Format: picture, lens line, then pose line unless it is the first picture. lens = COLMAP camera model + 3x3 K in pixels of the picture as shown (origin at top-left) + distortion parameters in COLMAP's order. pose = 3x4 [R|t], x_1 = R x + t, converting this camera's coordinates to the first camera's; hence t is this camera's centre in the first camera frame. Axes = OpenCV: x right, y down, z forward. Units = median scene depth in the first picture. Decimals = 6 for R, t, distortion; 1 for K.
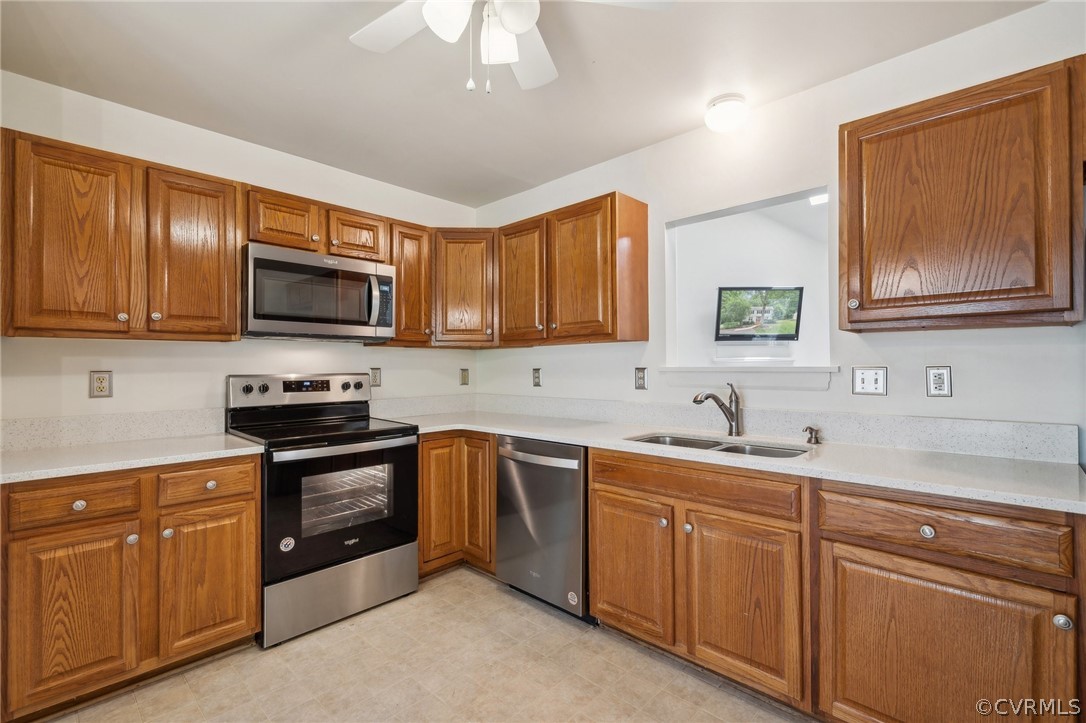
lens RADIAL K [[494.0, 0, 541.2], [0, 494.0, 362.3], [0, 0, 1]] dist [-0.000939, -0.000327]
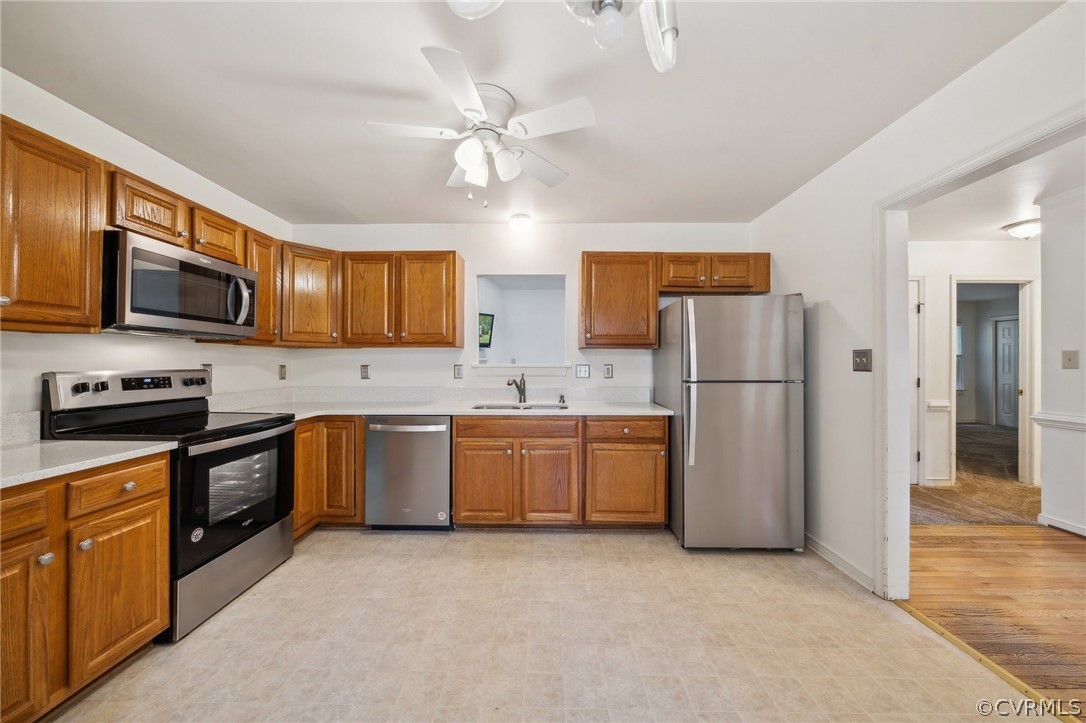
lens RADIAL K [[394.9, 0, 543.3], [0, 394.9, 362.1], [0, 0, 1]] dist [-0.011300, 0.000628]
pose [[0.718836, 0.007012, 0.695144, -0.705102], [-0.010479, 0.999945, 0.000749, -0.001513], [-0.695100, -0.007823, 0.718870, -0.110943]]
